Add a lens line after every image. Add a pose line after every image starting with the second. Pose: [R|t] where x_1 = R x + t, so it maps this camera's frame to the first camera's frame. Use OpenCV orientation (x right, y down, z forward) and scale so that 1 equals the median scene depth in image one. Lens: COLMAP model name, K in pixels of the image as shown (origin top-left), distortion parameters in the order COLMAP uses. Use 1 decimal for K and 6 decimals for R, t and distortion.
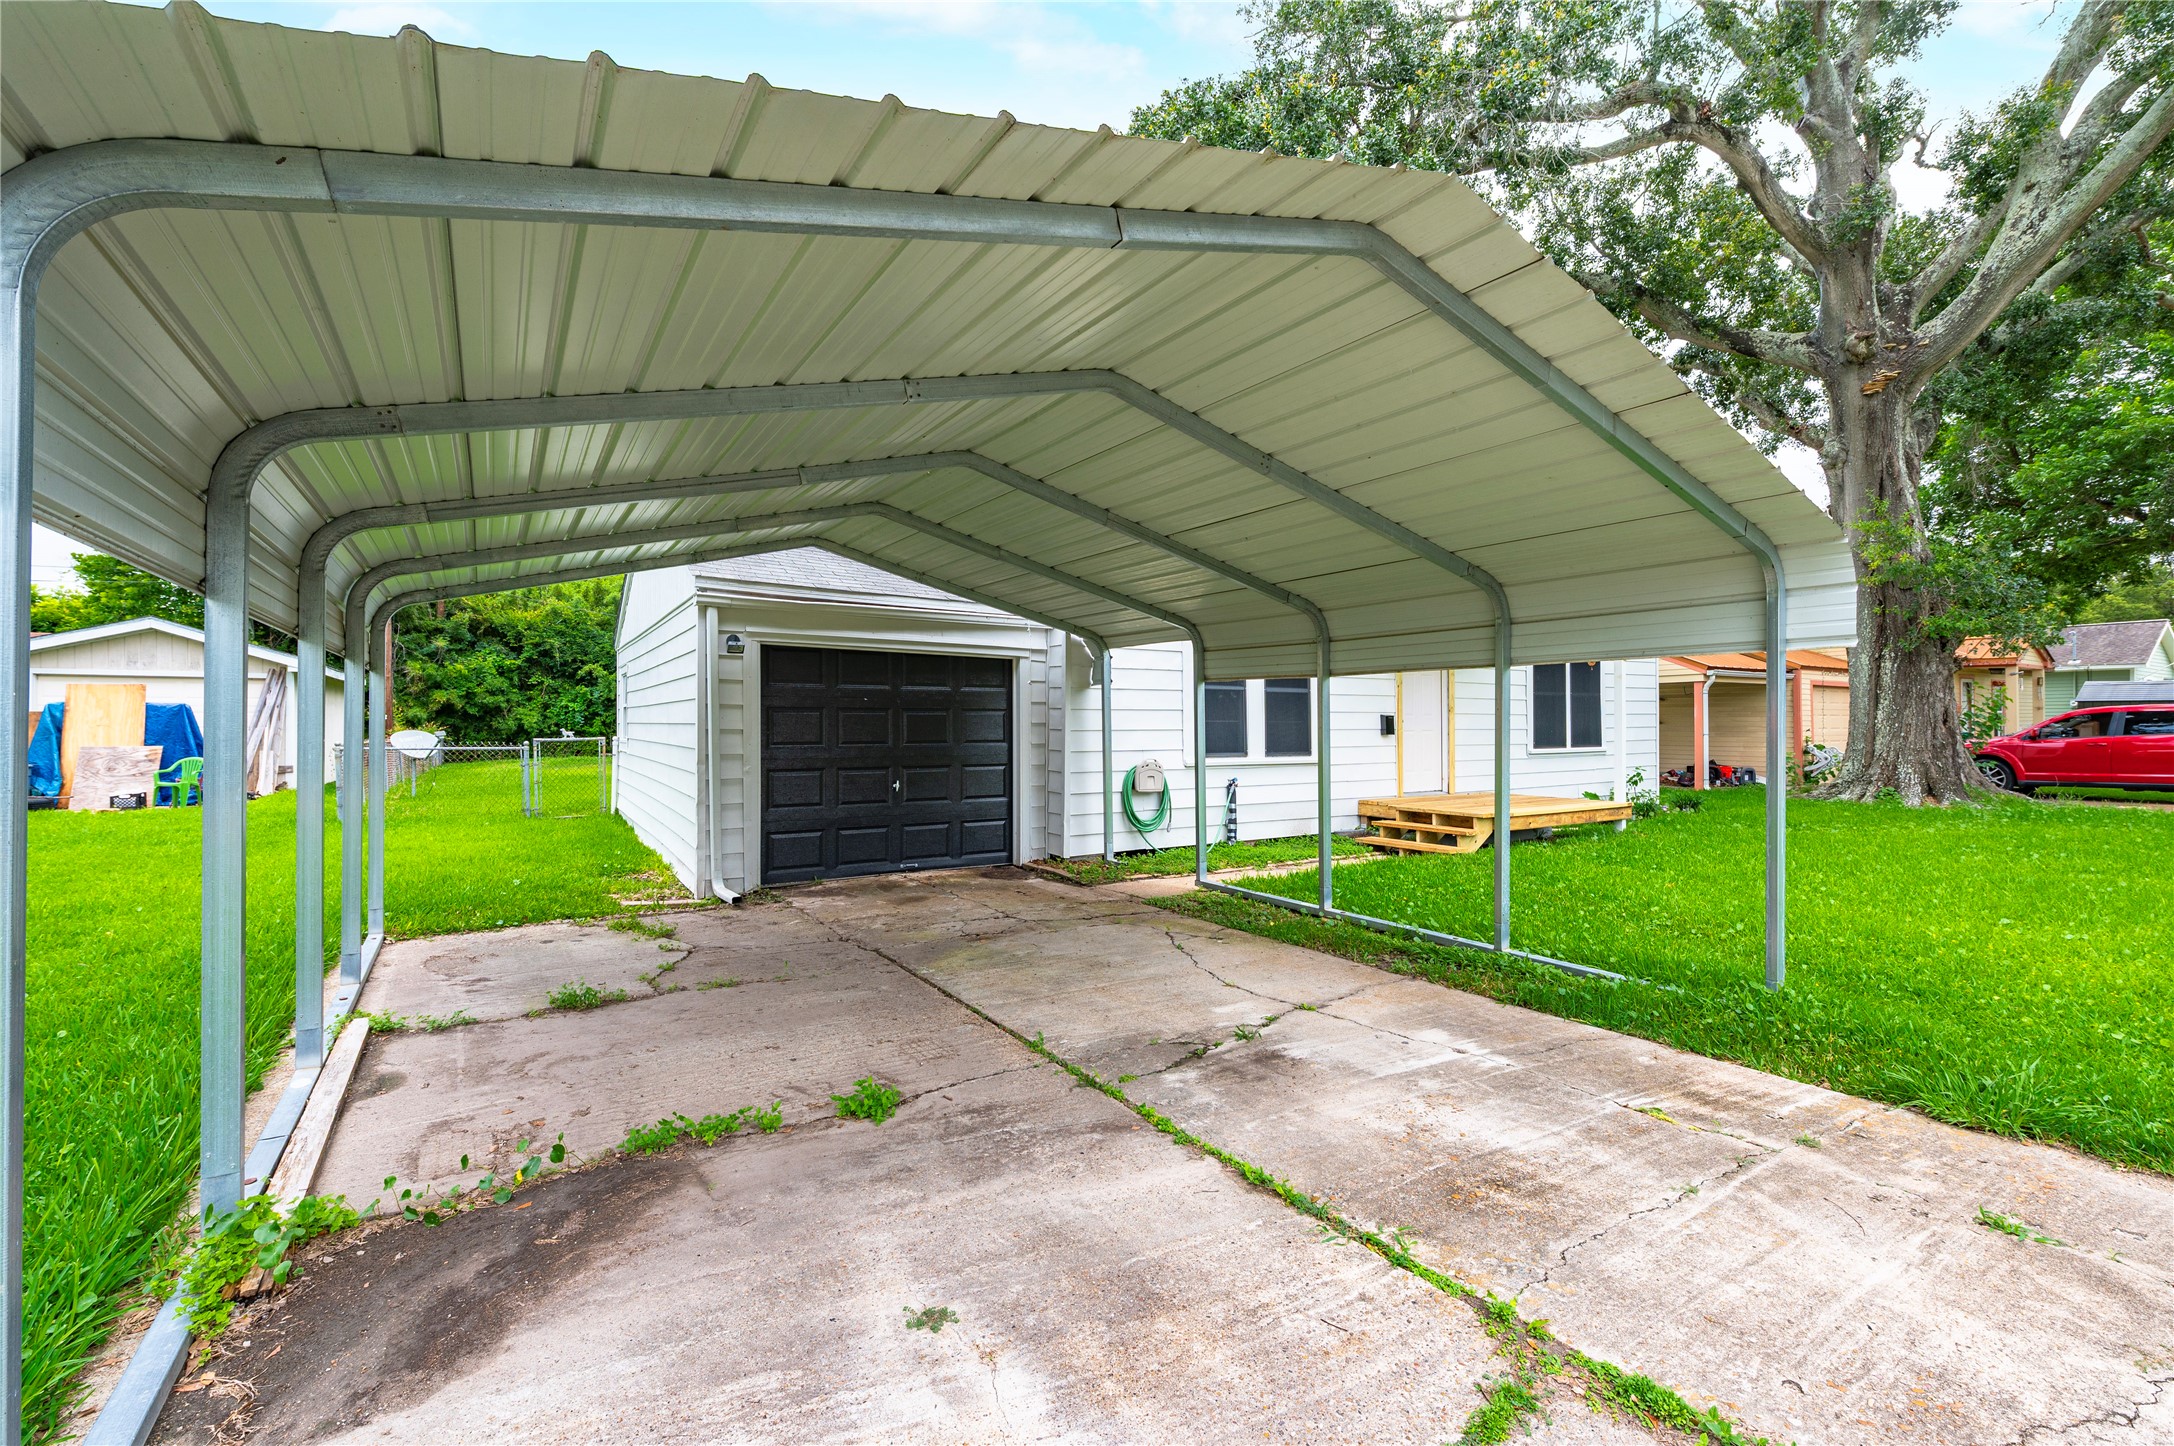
lens RADIAL K [[947.8, 0, 1110.5], [0, 947.8, 723.4], [0, 0, 1]] dist [0.000766, -0.000870]
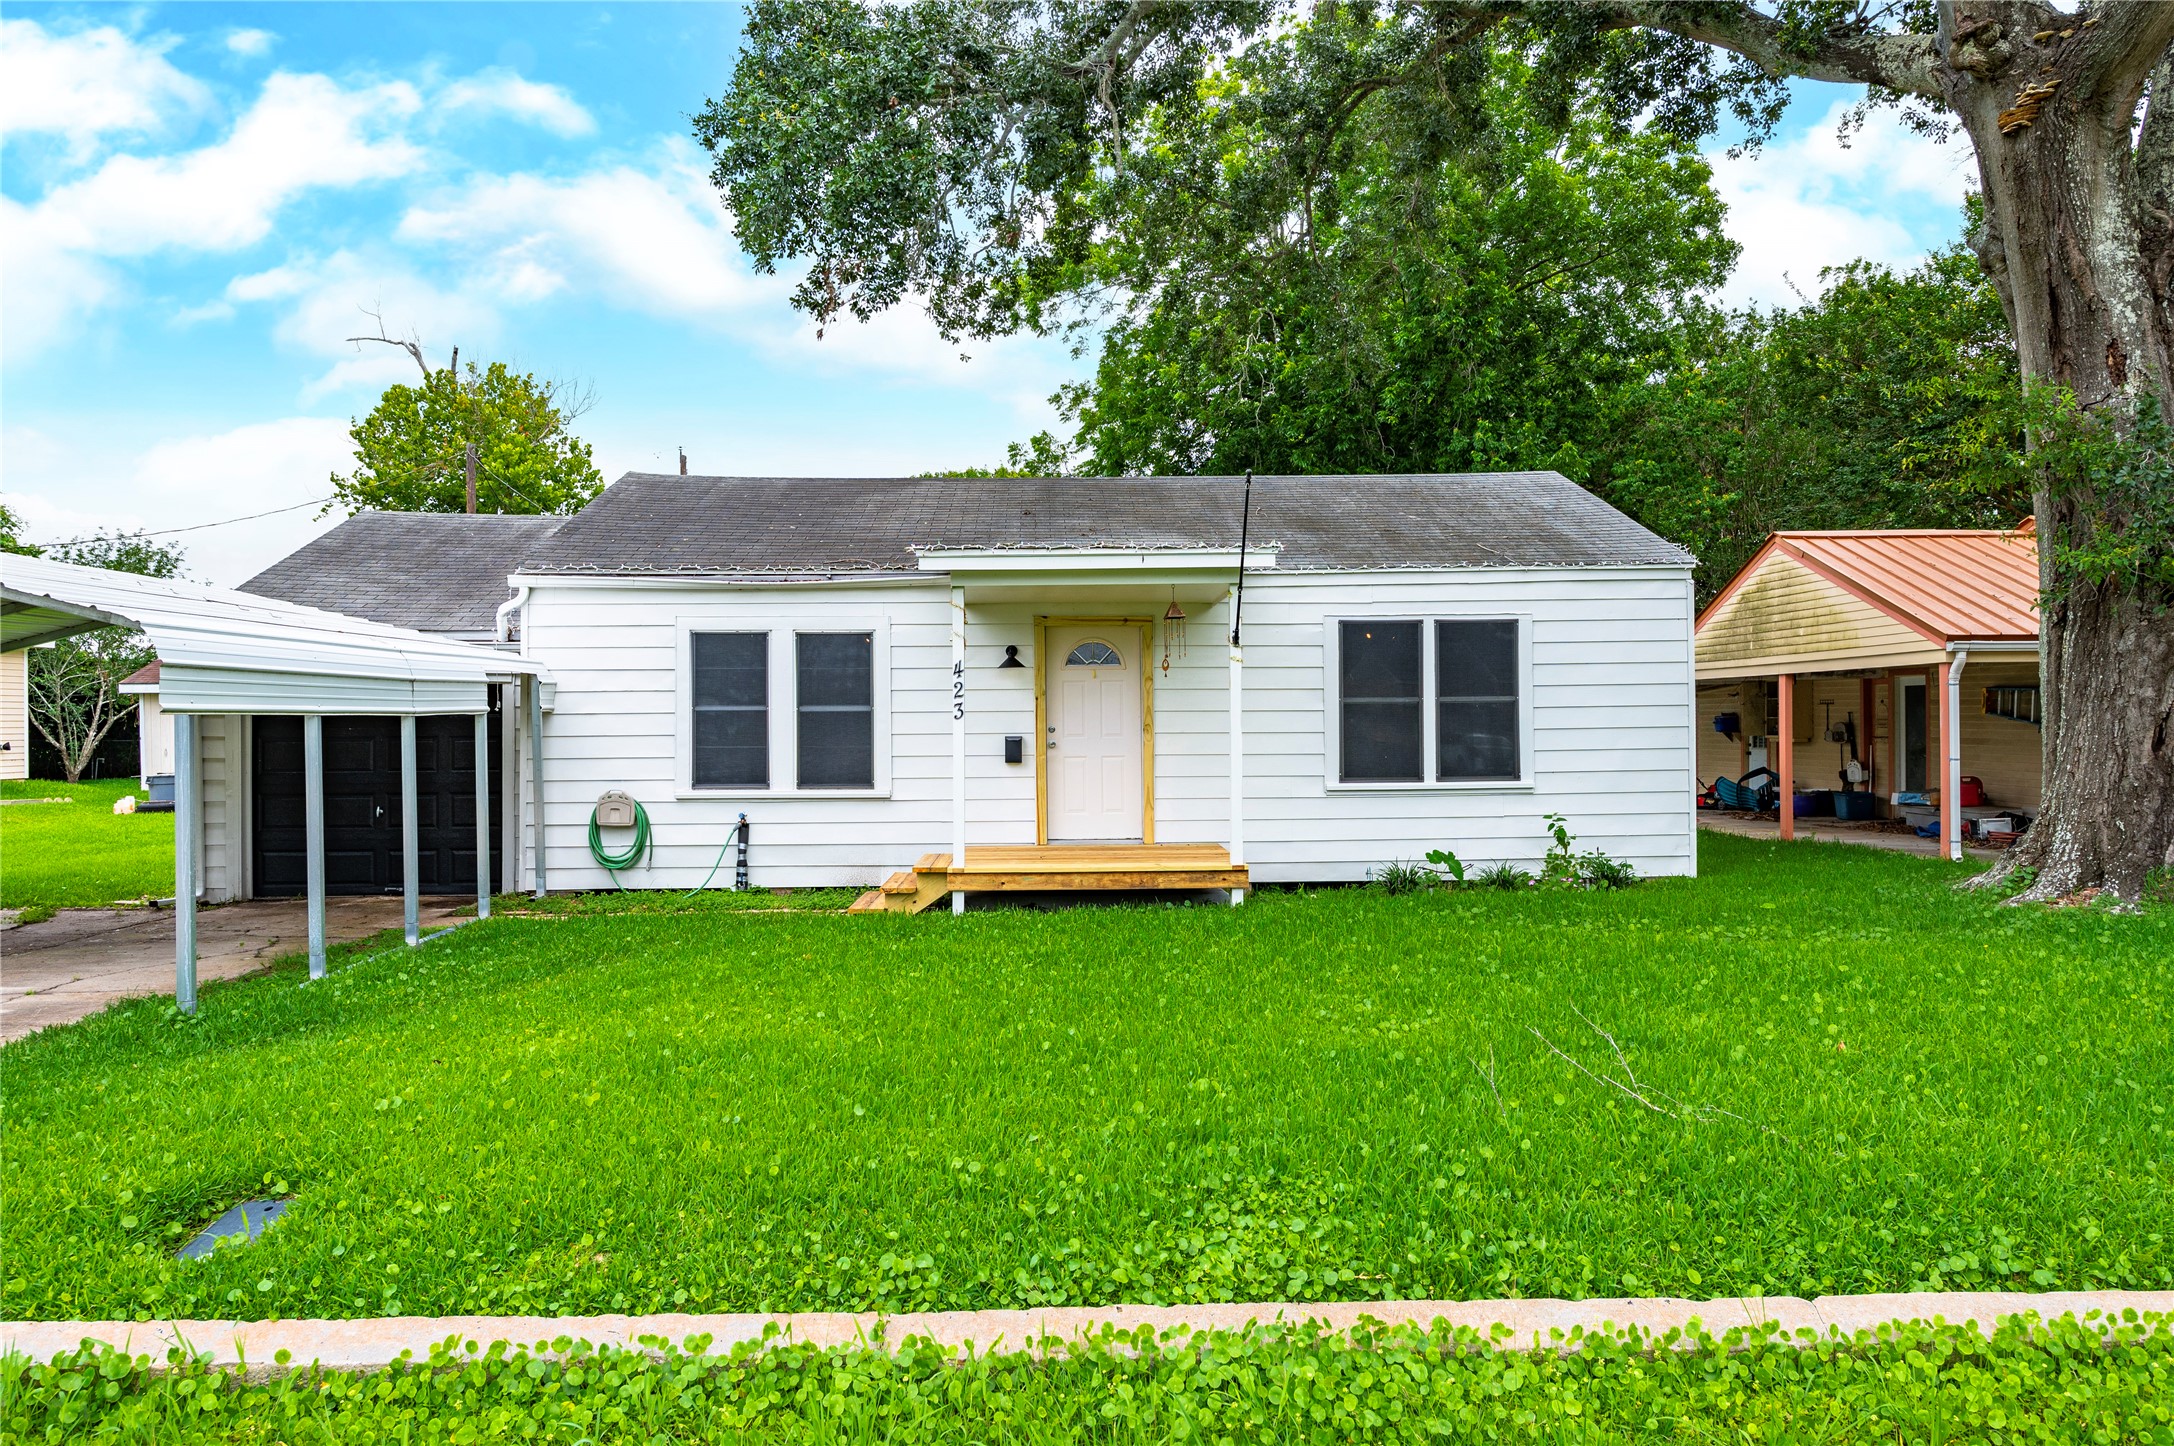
lens RADIAL K [[1497.4, 0, 1099.2], [0, 1497.4, 714.6], [0, 0, 1]] dist [0.000931, -0.002500]
pose [[0.854425, -0.006404, -0.519535, 0.857579], [0.006904, 0.999976, -0.000972, -0.021905], [0.519528, -0.002756, 0.854449, 0.007355]]
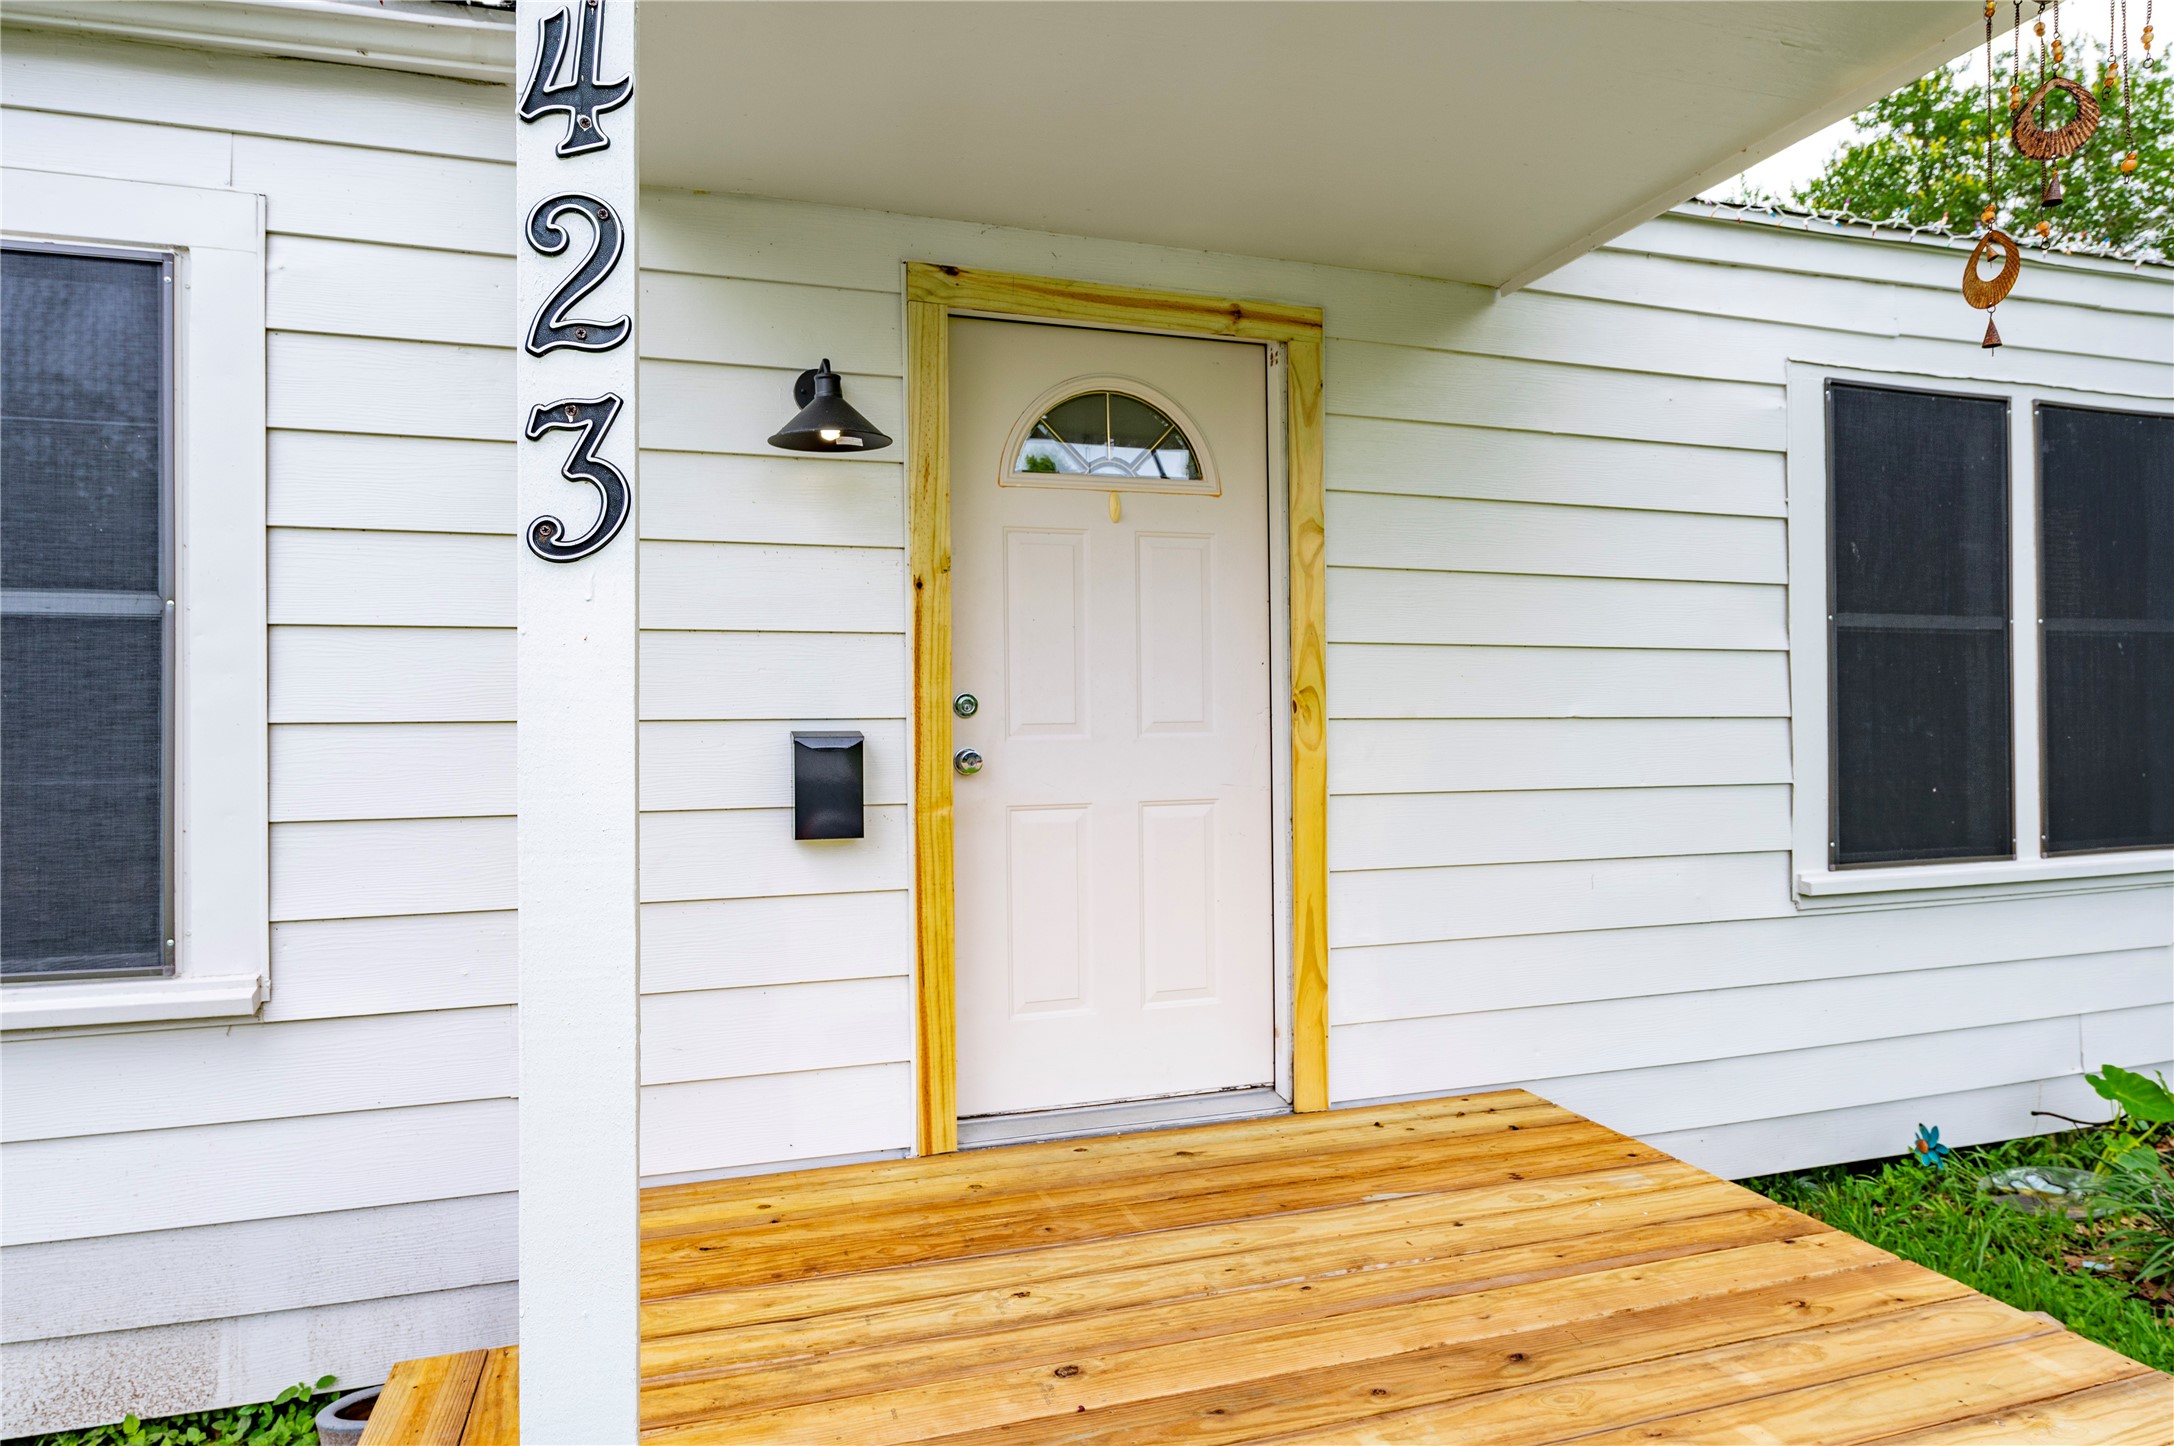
lens RADIAL K [[1290.6, 0, 1090.5], [0, 1290.6, 711.4], [0, 0, 1]] dist [-0.006657, -0.001642]
pose [[0.966661, -0.006542, -0.255976, 0.359755], [0.005577, 0.999974, -0.004499, -0.010294], [0.255999, 0.002922, 0.966673, 0.671400]]
